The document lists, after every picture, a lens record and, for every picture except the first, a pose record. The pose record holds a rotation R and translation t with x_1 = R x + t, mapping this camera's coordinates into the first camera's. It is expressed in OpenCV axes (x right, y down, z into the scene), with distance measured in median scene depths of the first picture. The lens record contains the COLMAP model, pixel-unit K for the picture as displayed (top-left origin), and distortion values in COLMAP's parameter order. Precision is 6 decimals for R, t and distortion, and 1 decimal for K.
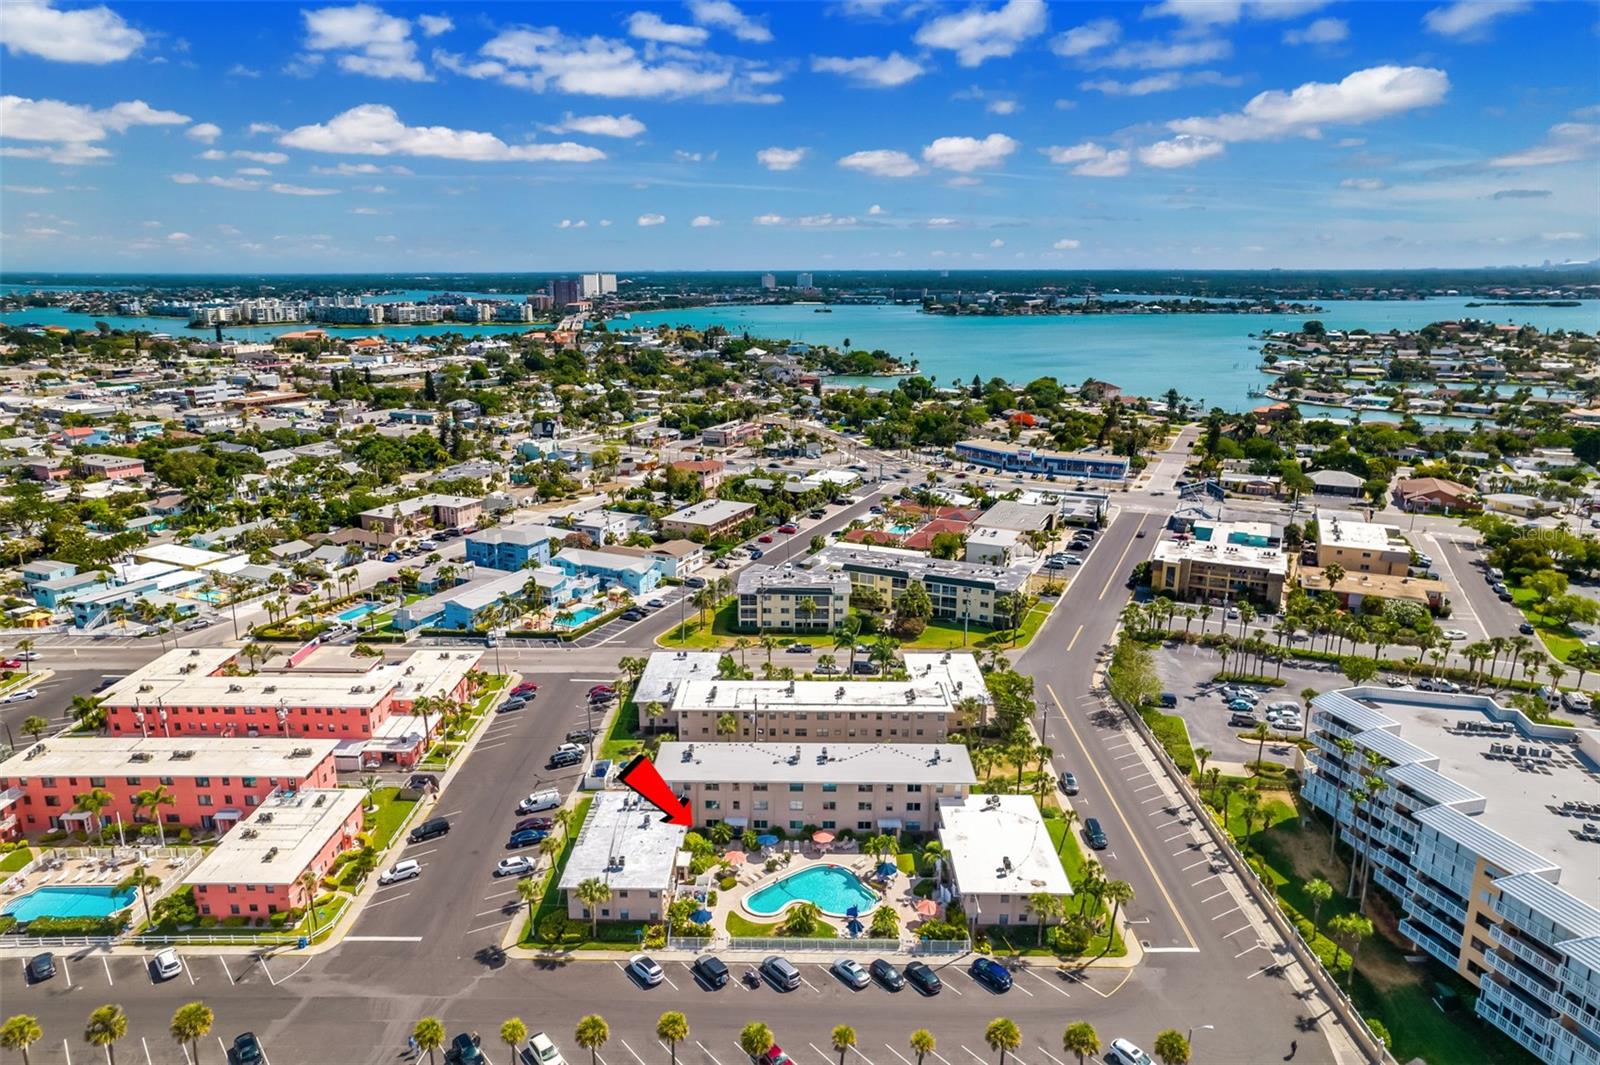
lens RADIAL K [[1024.6, 0, 796.3], [0, 1024.6, 533.7], [0, 0, 1]] dist [-0.010774, 0.019050]
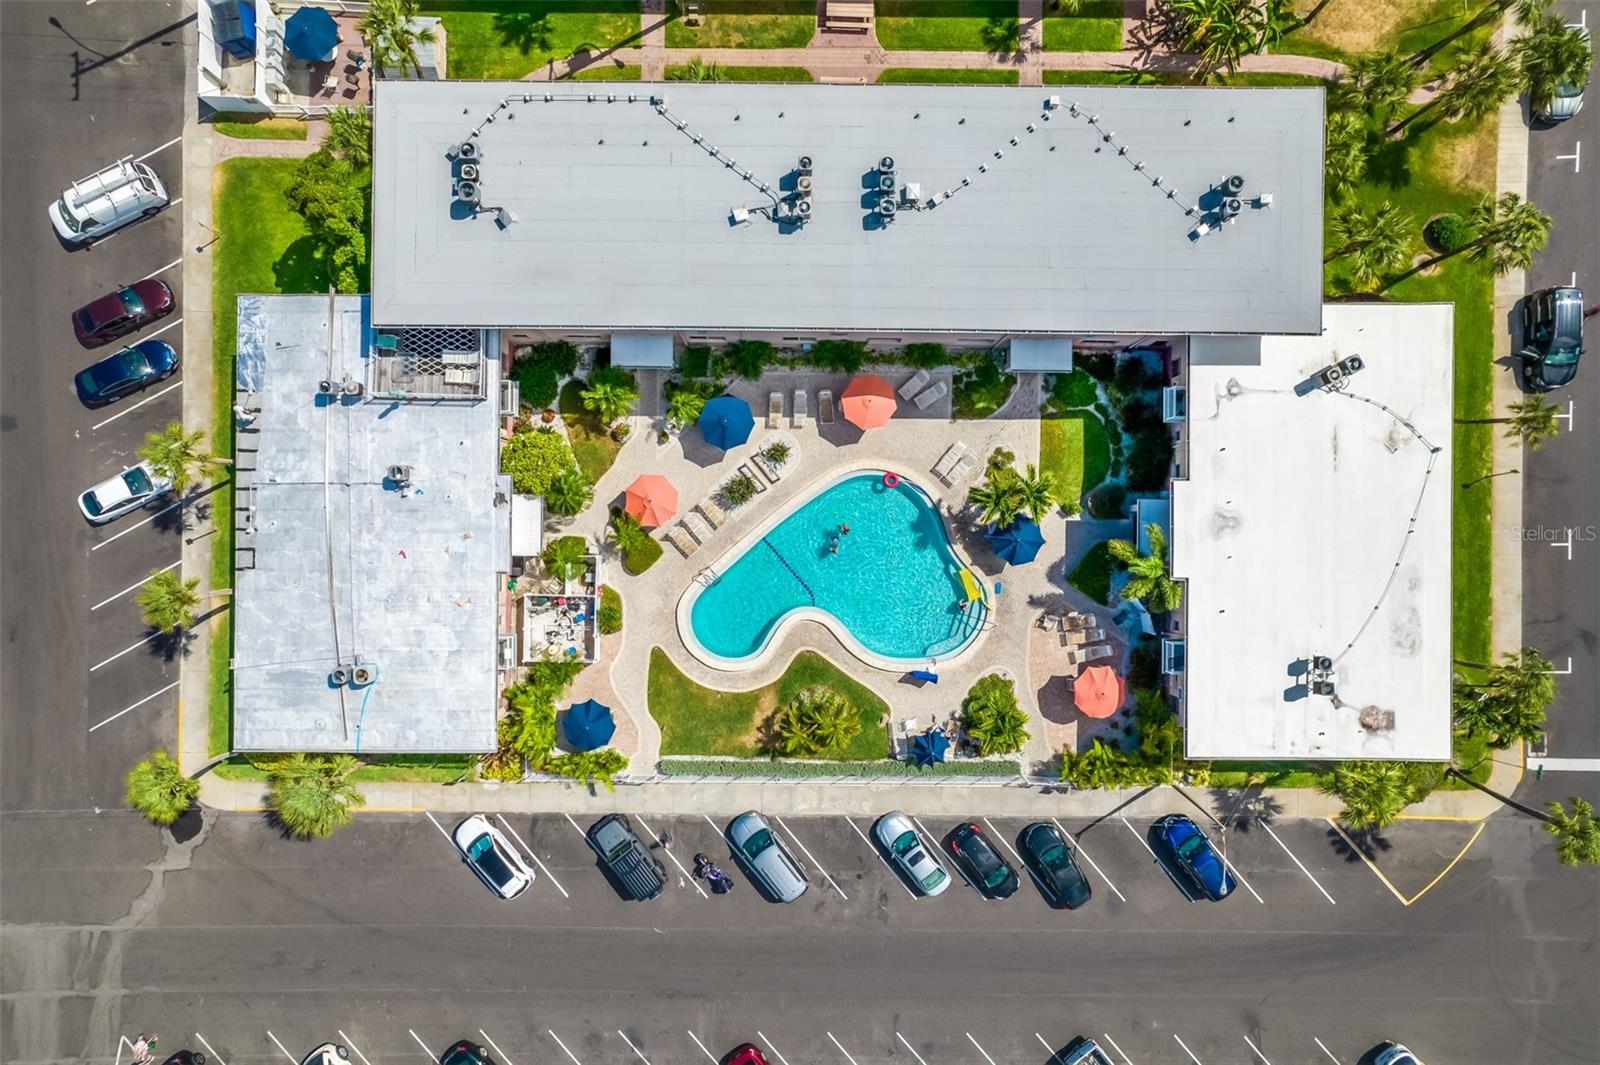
lens RADIAL K [[1024.6, 0, 797.9], [0, 1024.6, 531.7], [0, 0, 1]] dist [-0.010774, 0.019050]
pose [[0.999992, -0.003460, -0.002006, 0.000278], [0.002835, 0.259471, 0.965747, -0.082772], [-0.002821, -0.965745, 0.259479, 0.956837]]
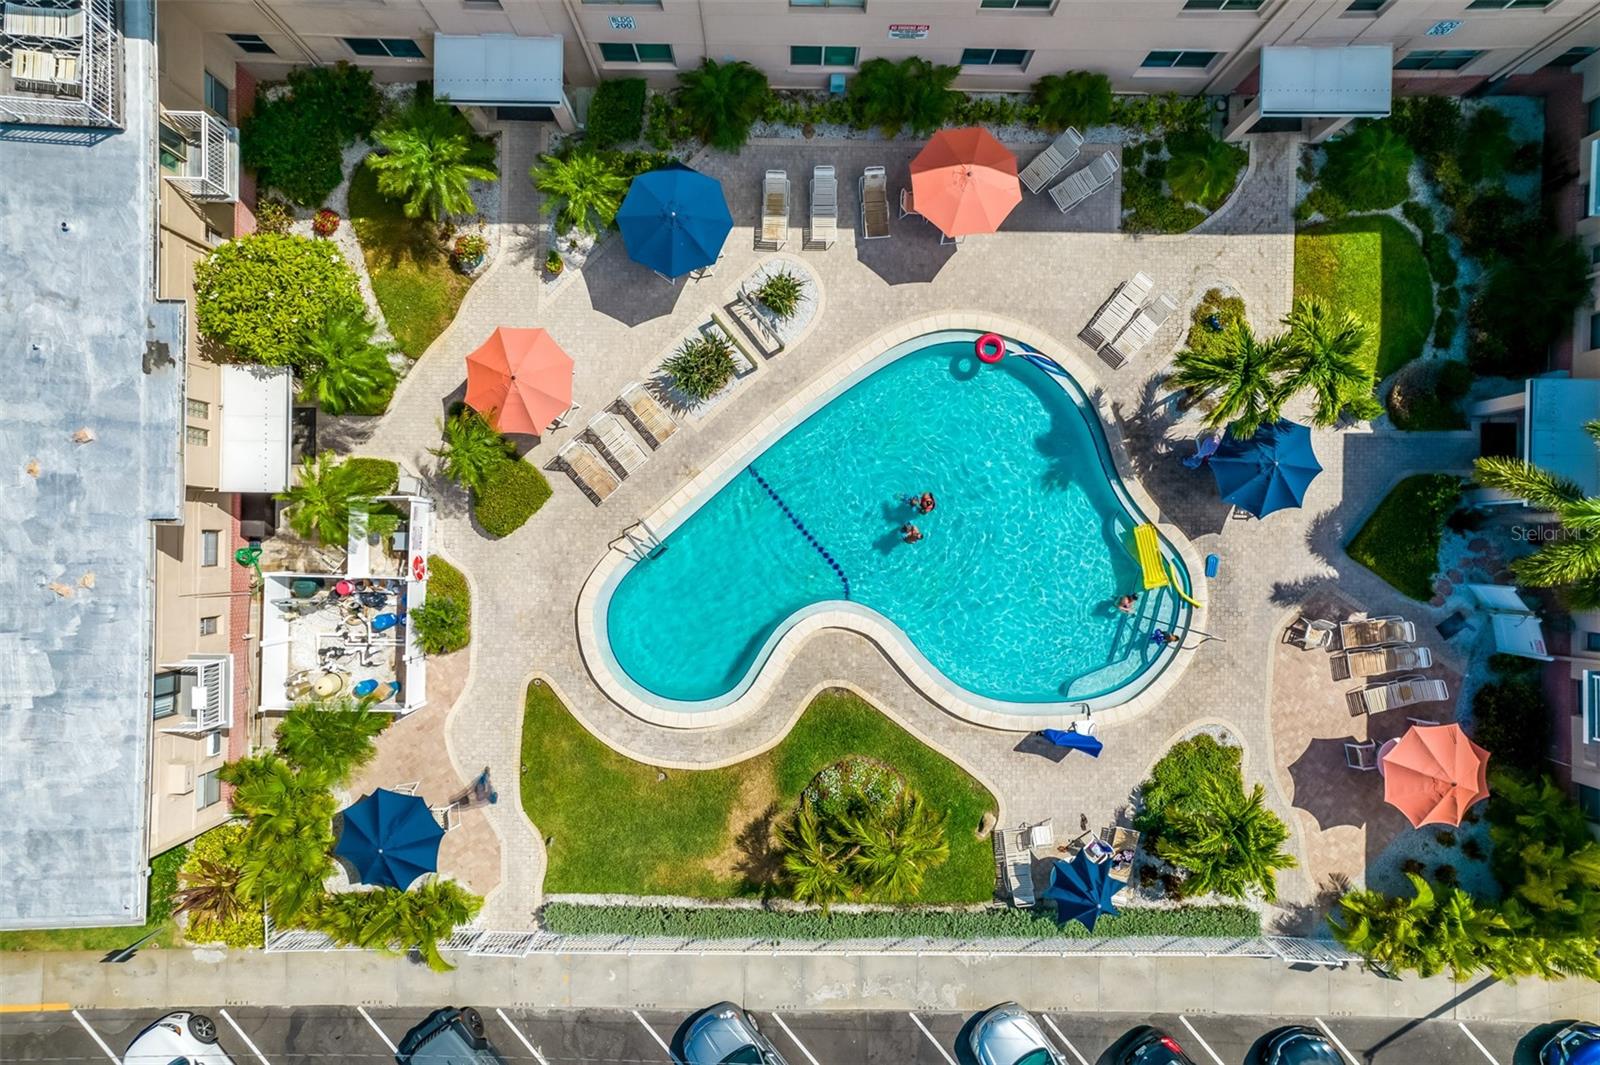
lens RADIAL K [[1024.6, 0, 803.3], [0, 1024.6, 533.6], [0, 0, 1]] dist [-0.010774, 0.019050]
pose [[0.999993, 0.000134, 0.003729, -0.004873], [-0.003636, 0.258892, 0.965899, 0.142675], [-0.000836, -0.965906, 0.258891, 0.998411]]
